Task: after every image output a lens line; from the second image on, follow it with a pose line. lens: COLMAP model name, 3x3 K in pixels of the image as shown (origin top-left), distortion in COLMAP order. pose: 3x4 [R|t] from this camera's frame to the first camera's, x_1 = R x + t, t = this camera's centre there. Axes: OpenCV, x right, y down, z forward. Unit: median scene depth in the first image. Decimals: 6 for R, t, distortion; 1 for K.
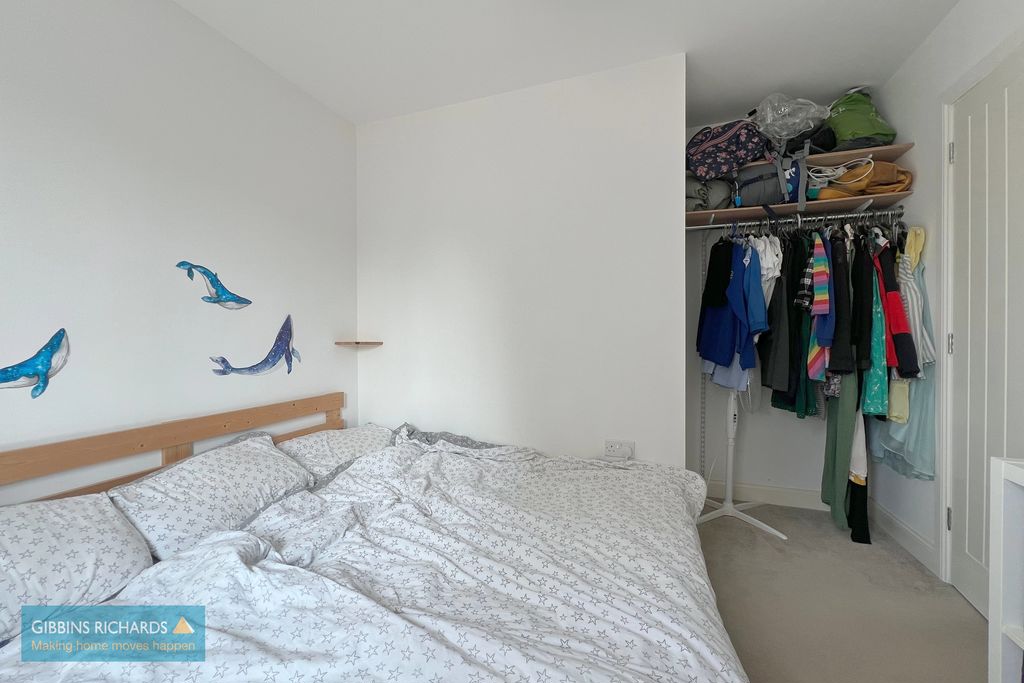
lens RADIAL K [[403.9, 0, 512.7], [0, 403.9, 339.8], [0, 0, 1]] dist [-0.002205, -0.000099]
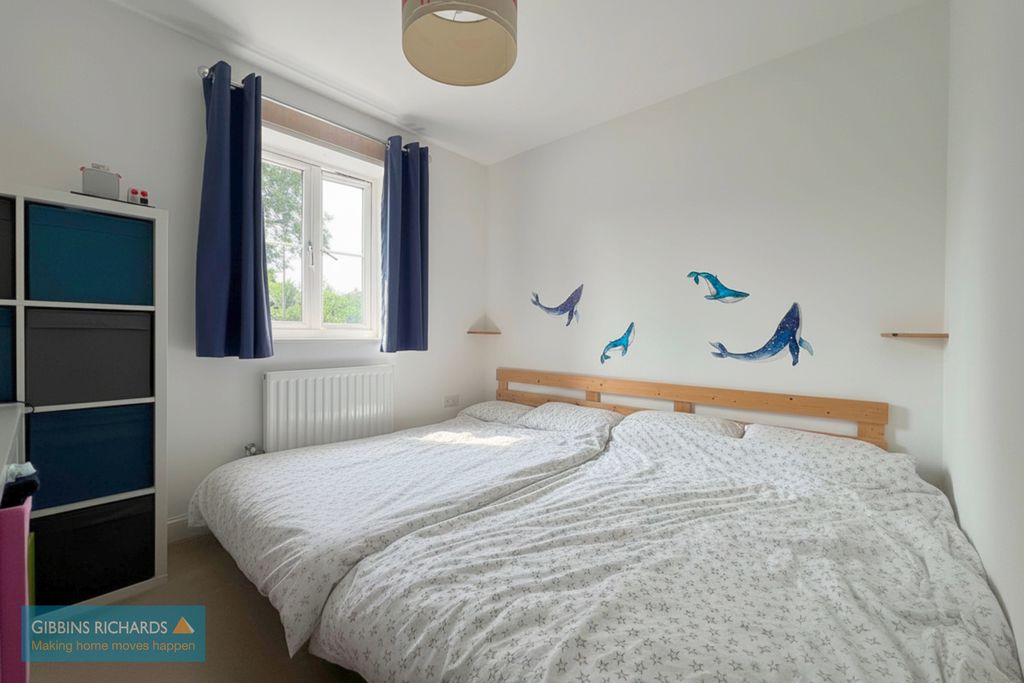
lens RADIAL K [[413.8, 0, 508.7], [0, 413.8, 336.4], [0, 0, 1]] dist [-0.009811, 0.000152]
pose [[-0.373003, 0.008369, -0.927792, 0.635672], [-0.014139, 0.999792, 0.014703, 0.013309], [0.927722, 0.018603, -0.372807, 0.812791]]
